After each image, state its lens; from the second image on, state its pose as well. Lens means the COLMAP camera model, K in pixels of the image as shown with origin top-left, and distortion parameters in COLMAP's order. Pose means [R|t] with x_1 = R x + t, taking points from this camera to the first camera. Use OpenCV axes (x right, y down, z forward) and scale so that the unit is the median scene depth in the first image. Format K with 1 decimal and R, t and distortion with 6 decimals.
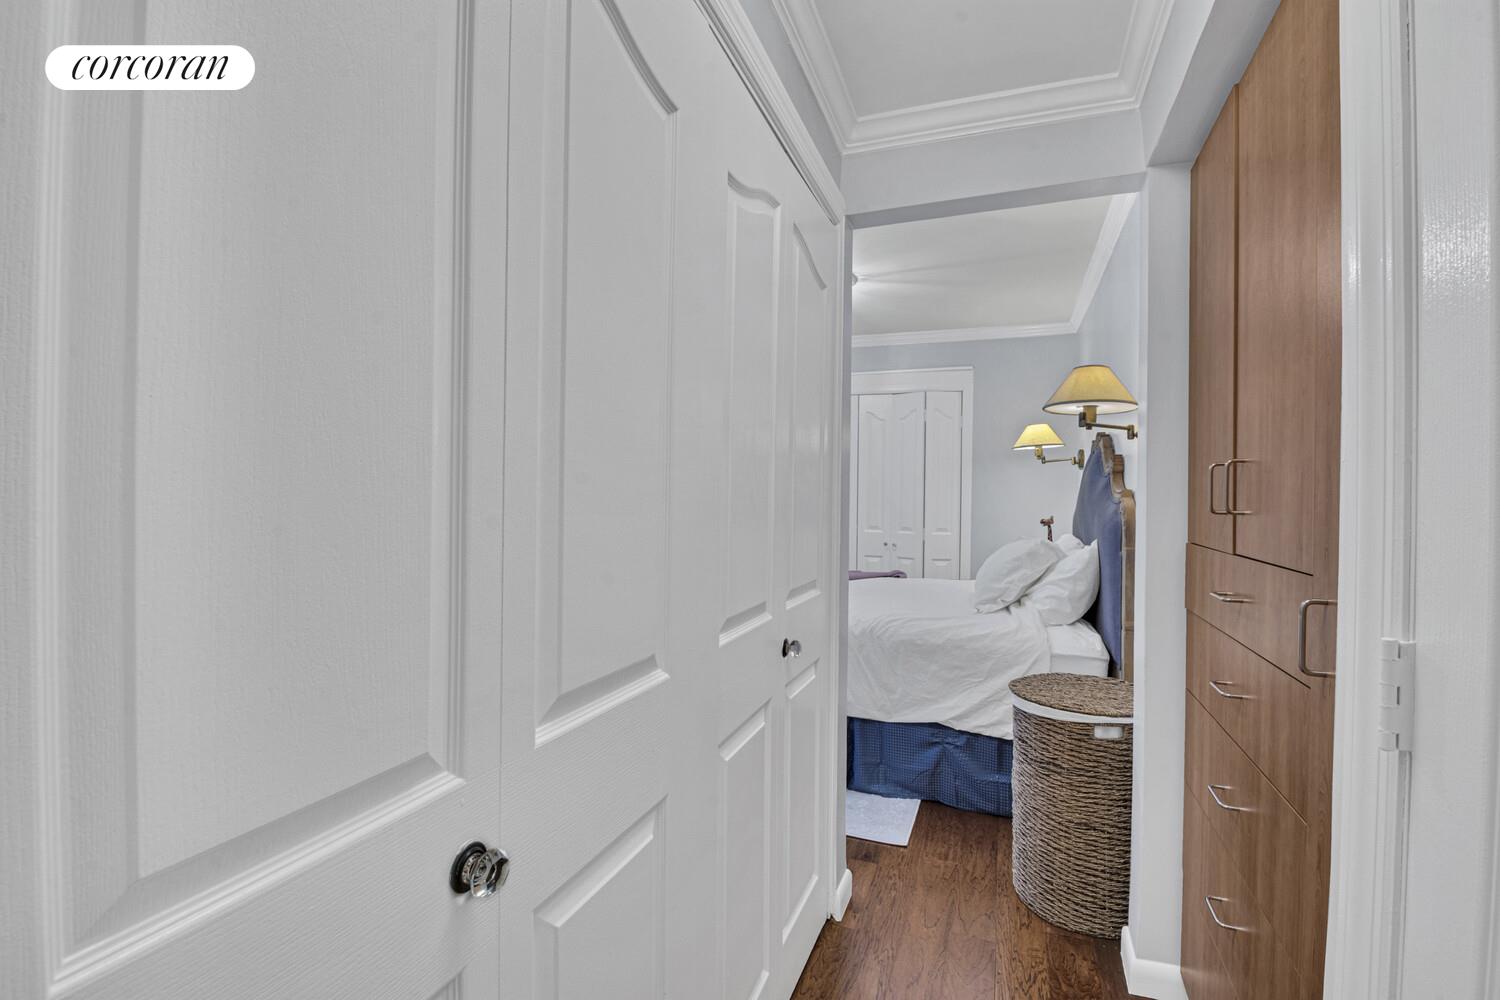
lens RADIAL K [[657.9, 0, 758.4], [0, 657.9, 496.3], [0, 0, 1]] dist [-0.001818, -0.006936]
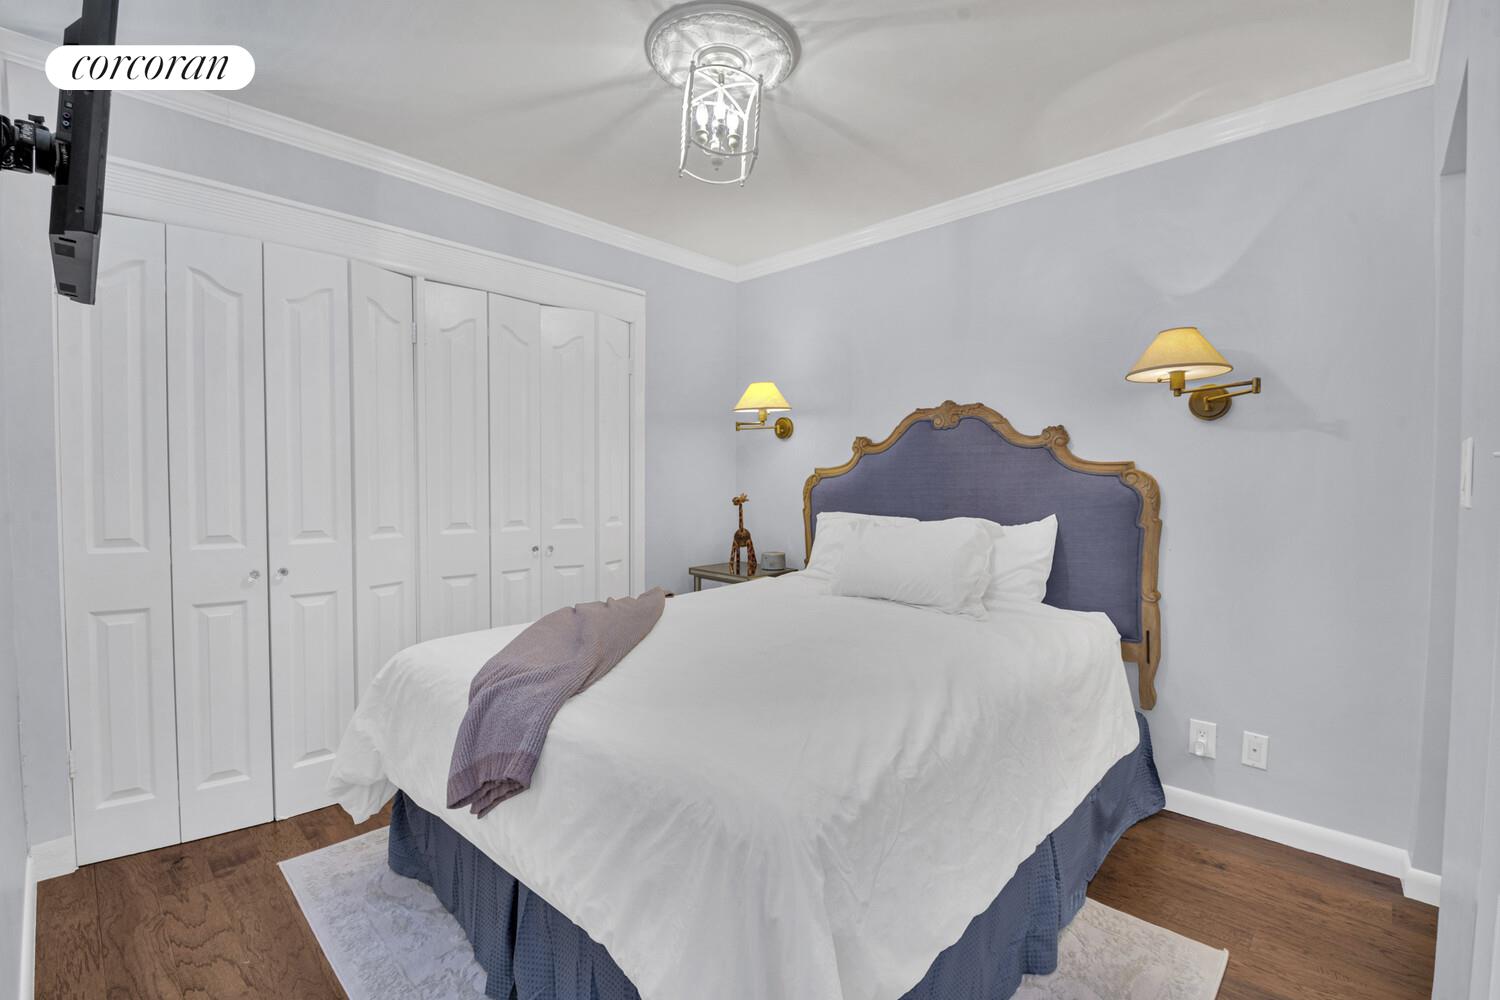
lens RADIAL K [[657.9, 0, 758.4], [0, 657.9, 496.3], [0, 0, 1]] dist [-0.001818, -0.006936]
pose [[0.392296, -0.032833, 0.919253, -0.322703], [0.001686, 0.999387, 0.034976, 0.003798], [-0.919837, -0.012171, 0.392111, 0.646517]]
